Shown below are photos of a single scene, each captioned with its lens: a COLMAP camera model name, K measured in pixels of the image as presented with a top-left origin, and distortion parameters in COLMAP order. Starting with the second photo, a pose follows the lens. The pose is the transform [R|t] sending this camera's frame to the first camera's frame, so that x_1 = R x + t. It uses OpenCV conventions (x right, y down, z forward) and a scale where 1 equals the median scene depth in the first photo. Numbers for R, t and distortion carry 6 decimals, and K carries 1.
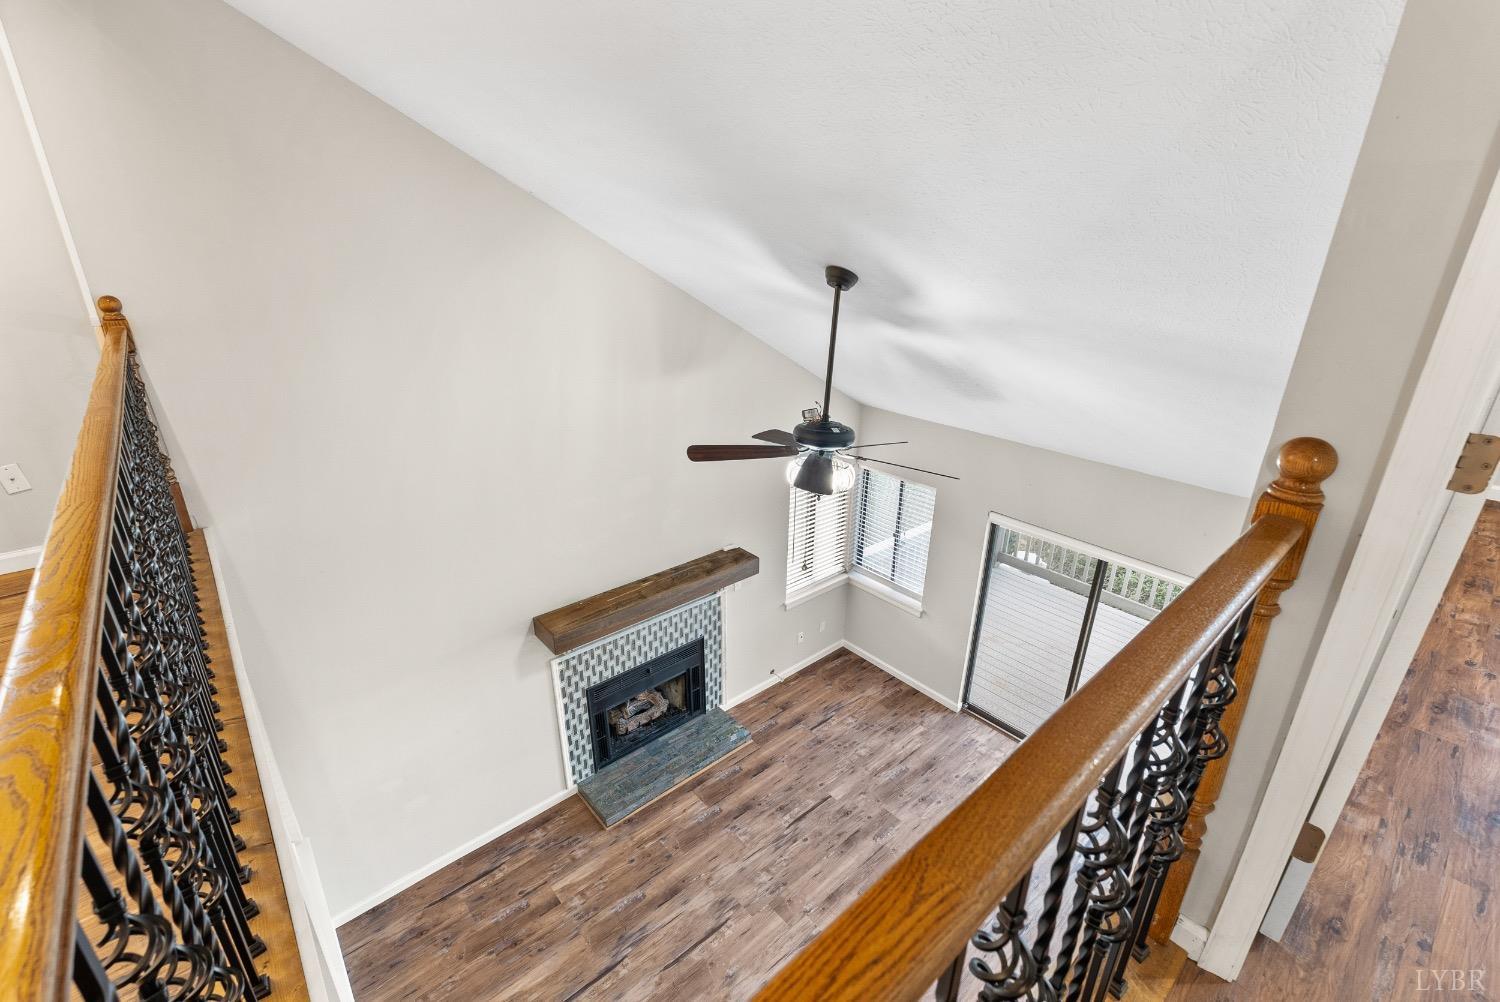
lens RADIAL K [[661.9, 0, 749.0], [0, 661.9, 502.0], [0, 0, 1]] dist [-0.001173, 0.000094]
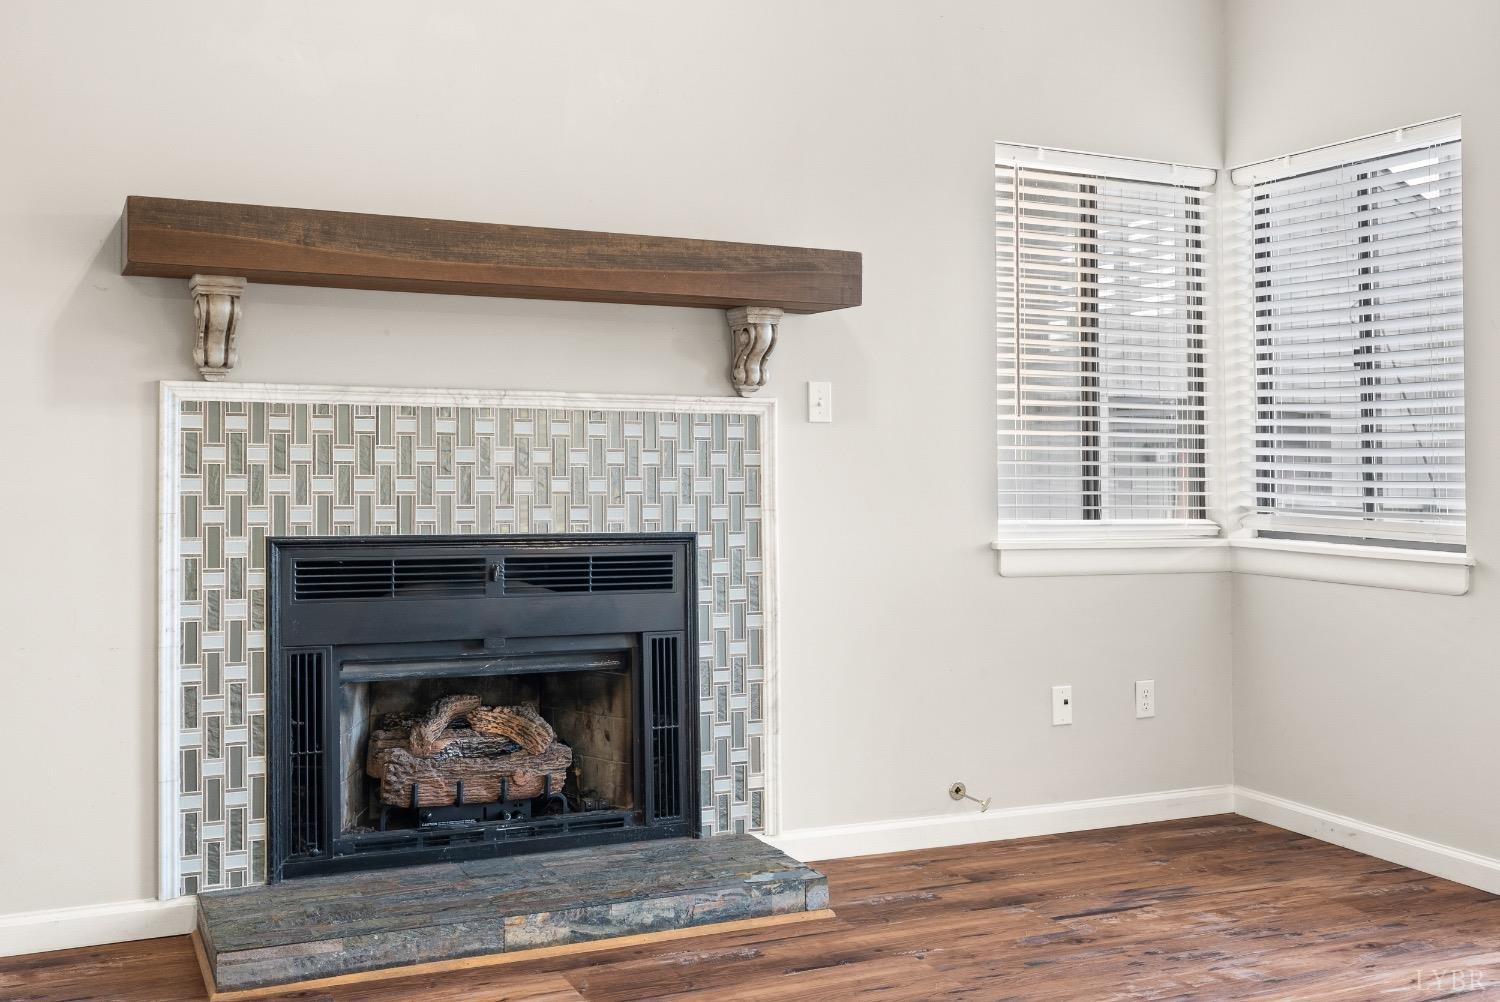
lens RADIAL K [[1366.5, 0, 684.5], [0, 1366.5, 467.1], [0, 0, 1]] dist [0.005593, 0.003762]
pose [[0.948375, -0.020676, -0.316477, 0.146999], [-0.106927, 0.918604, -0.380438, 0.467504], [0.298582, 0.394638, 0.868970, 0.466135]]
